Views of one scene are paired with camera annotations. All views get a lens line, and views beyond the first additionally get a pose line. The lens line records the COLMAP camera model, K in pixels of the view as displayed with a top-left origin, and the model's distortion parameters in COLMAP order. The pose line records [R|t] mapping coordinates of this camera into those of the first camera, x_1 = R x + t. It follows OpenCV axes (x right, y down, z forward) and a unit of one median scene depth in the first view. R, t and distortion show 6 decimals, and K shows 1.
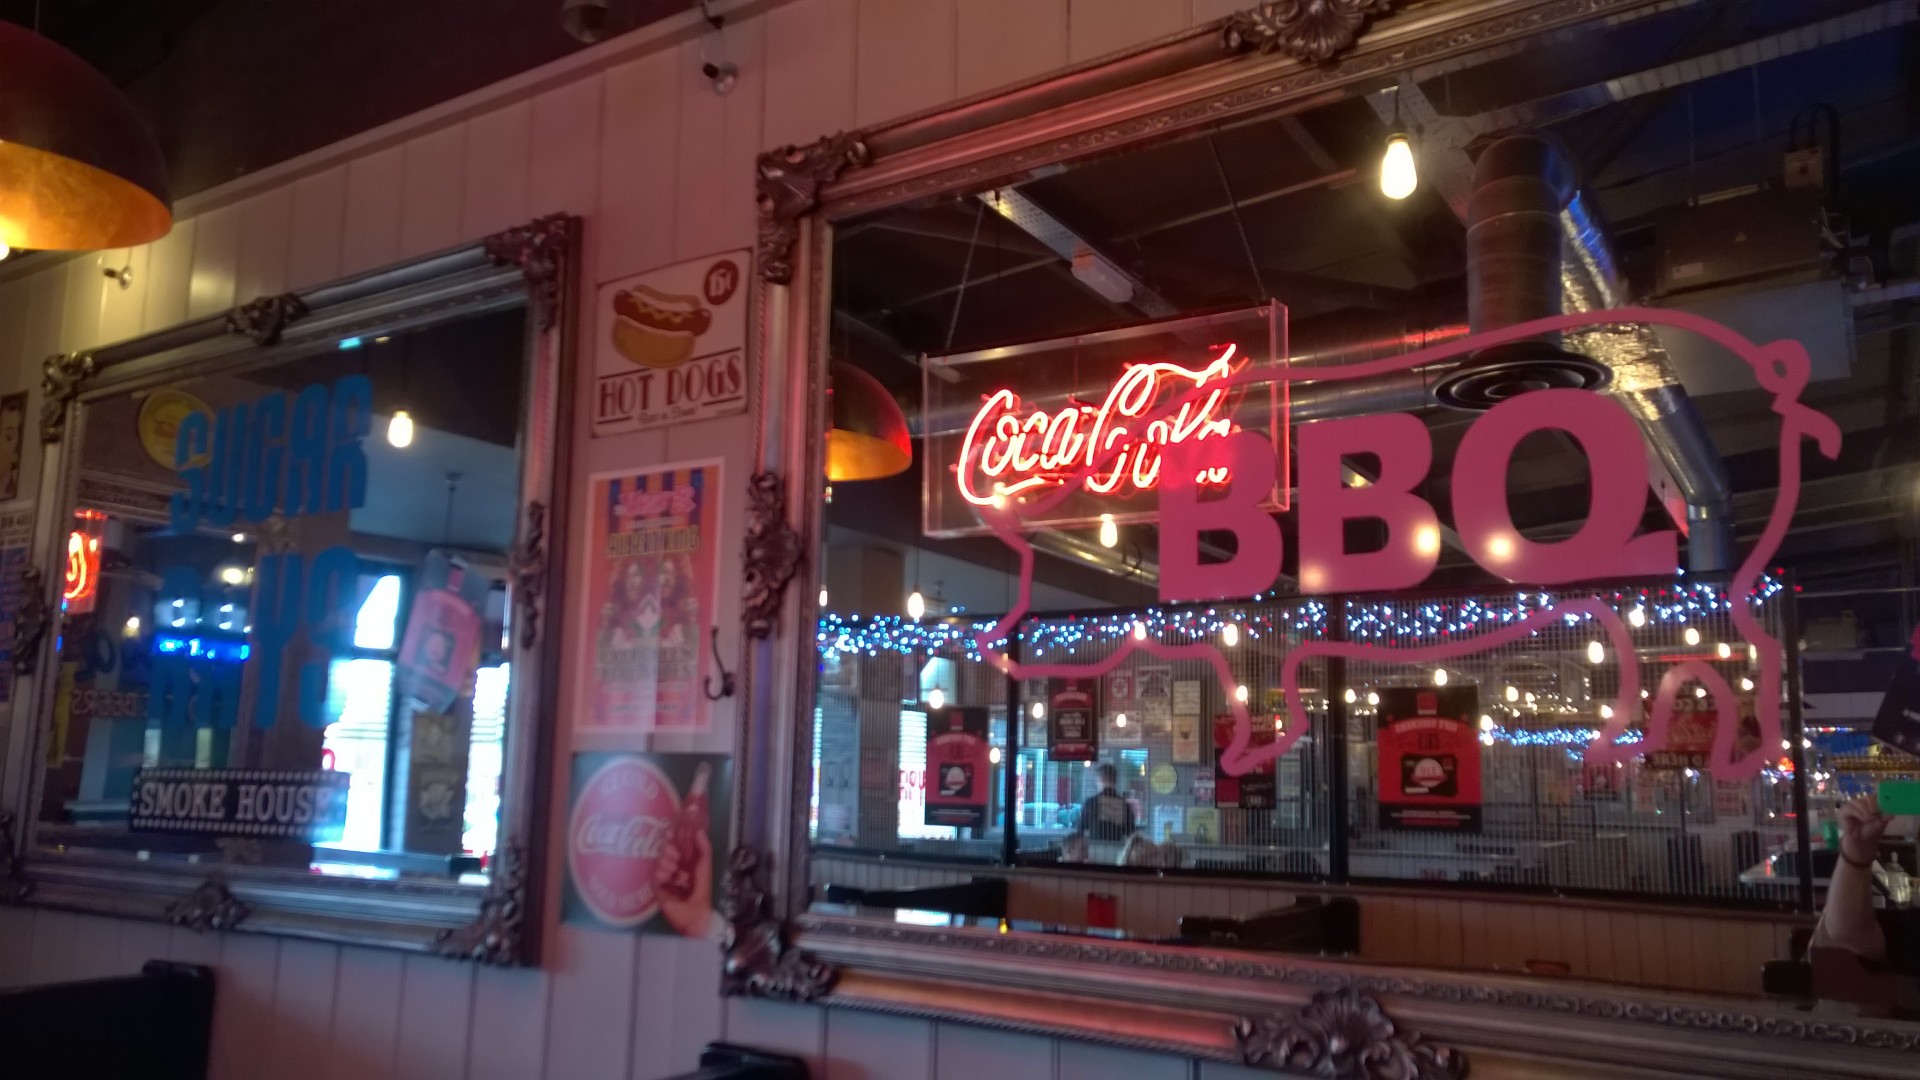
lens RADIAL K [[1433.3, 0, 972.0], [0, 1433.3, 545.1], [0, 0, 1]] dist [0.109923, -0.069686]
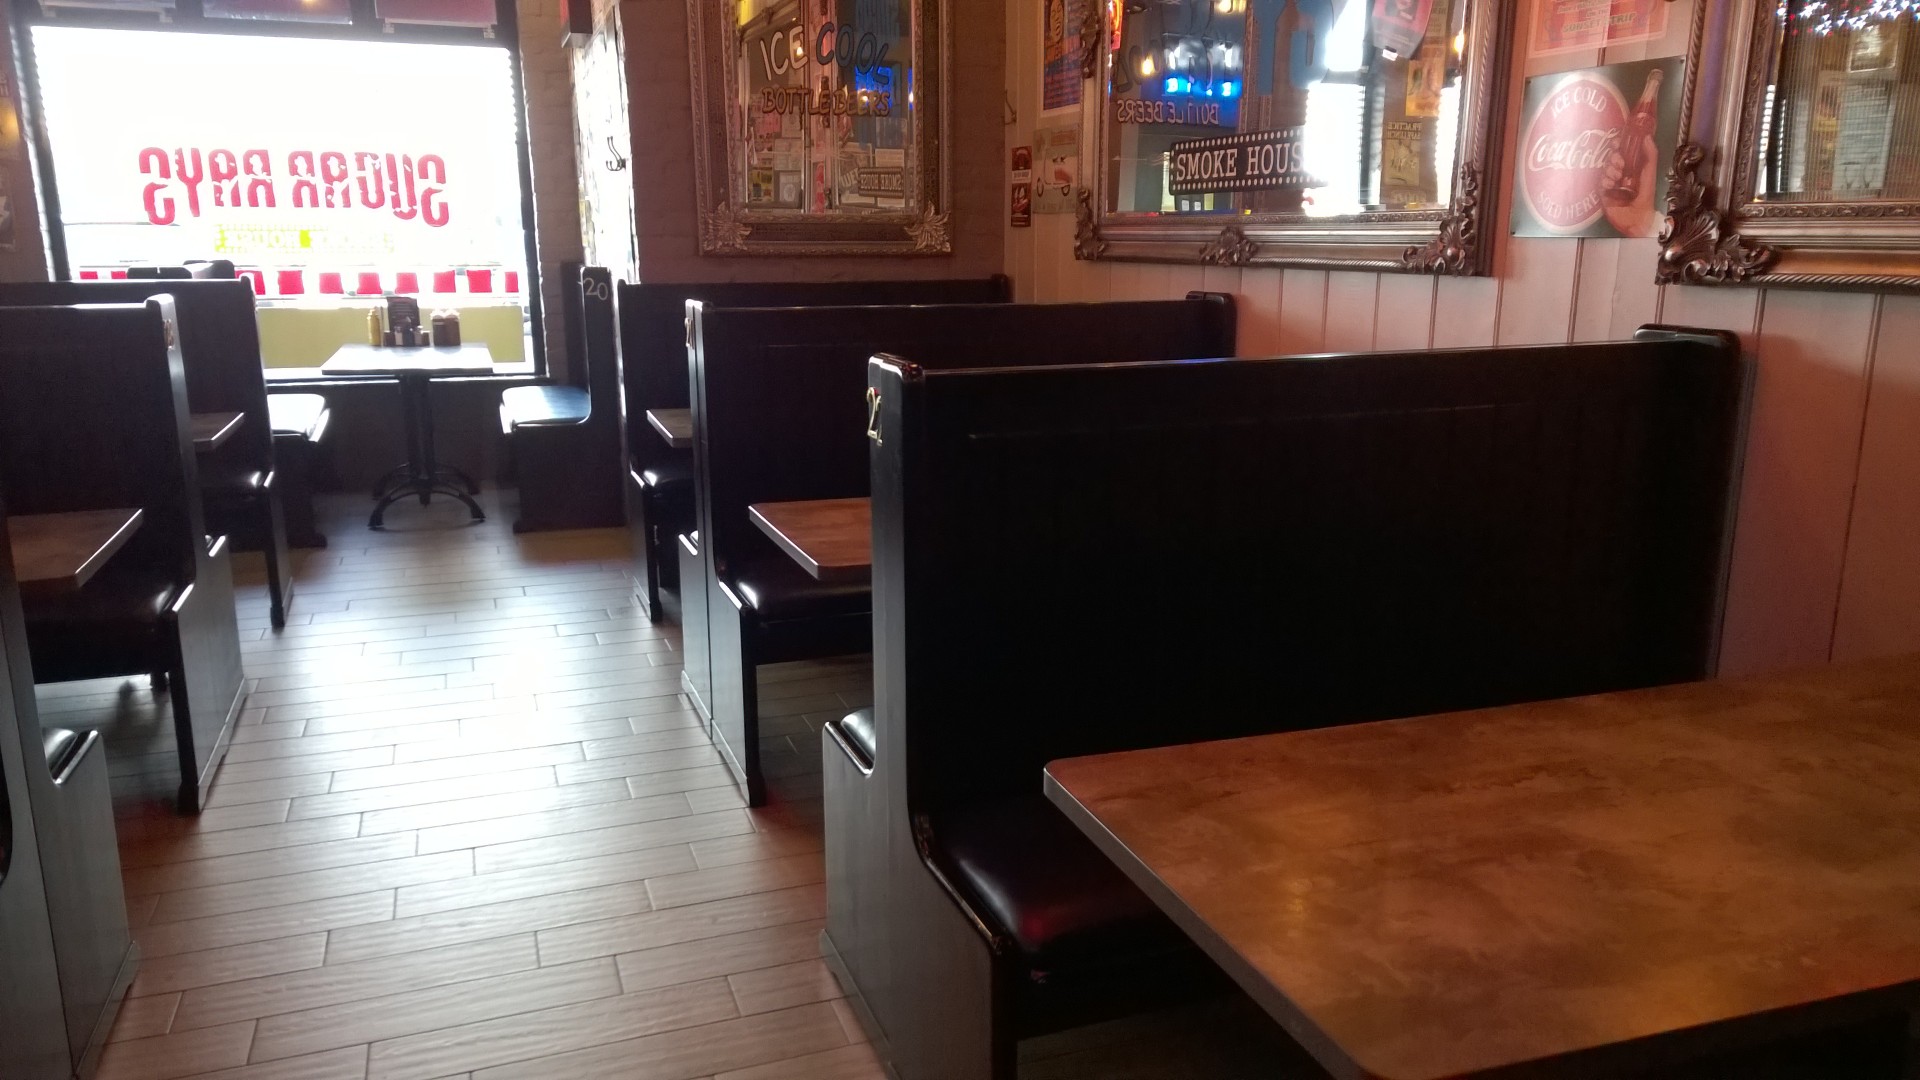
lens RADIAL K [[1433.3, 0, 972.0], [0, 1433.3, 545.1], [0, 0, 1]] dist [0.109923, -0.069686]
pose [[0.807923, 0.119332, -0.577079, 0.061106], [0.099573, 0.937555, 0.333279, 0.060296], [0.580815, -0.326725, 0.745590, -0.167002]]
